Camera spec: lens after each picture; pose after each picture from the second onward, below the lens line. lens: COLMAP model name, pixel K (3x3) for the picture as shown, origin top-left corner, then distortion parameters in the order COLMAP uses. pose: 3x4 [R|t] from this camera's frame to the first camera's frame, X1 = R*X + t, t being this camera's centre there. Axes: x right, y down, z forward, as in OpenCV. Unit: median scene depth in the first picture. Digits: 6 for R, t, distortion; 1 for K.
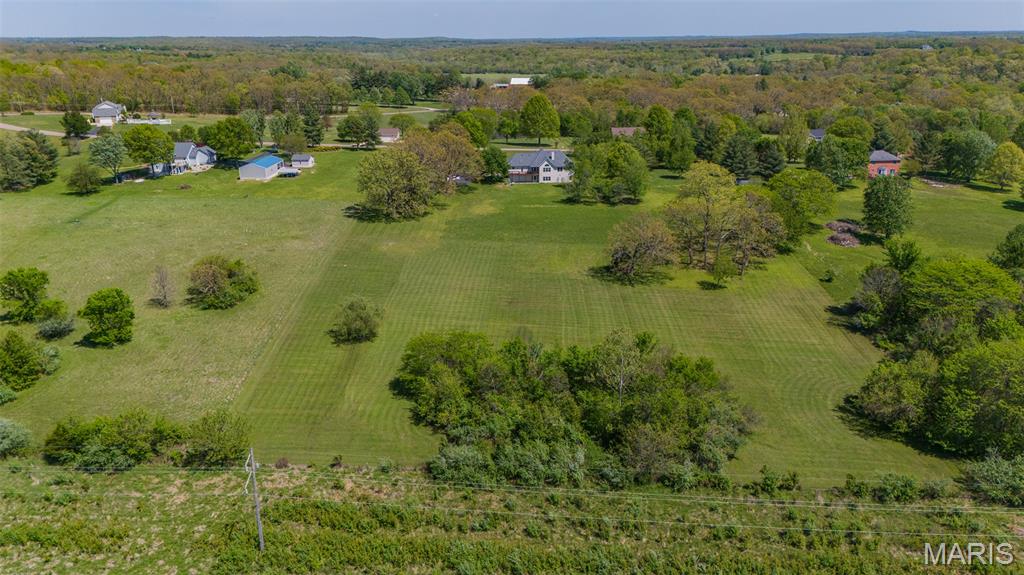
lens RADIAL K [[755.4, 0, 508.3], [0, 755.4, 285.8], [0, 0, 1]] dist [0.076840, -0.071477]
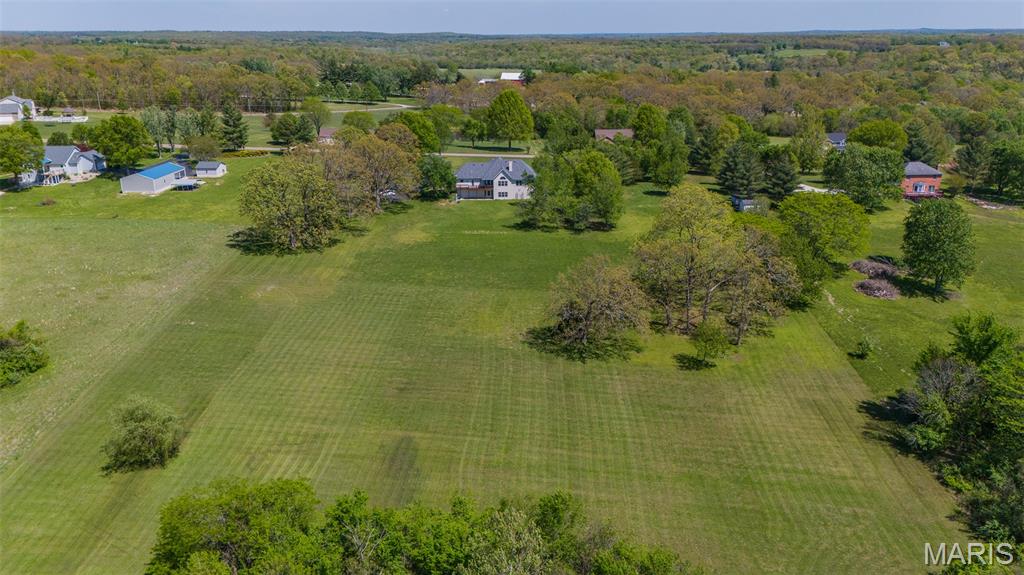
lens RADIAL K [[755.4, 0, 513.5], [0, 755.4, 283.9], [0, 0, 1]] dist [0.076840, -0.071477]
pose [[0.999967, 0.006248, -0.005126, 0.068121], [-0.006237, 0.999978, 0.002131, -0.048749], [0.005139, -0.002099, 0.999985, 0.195645]]
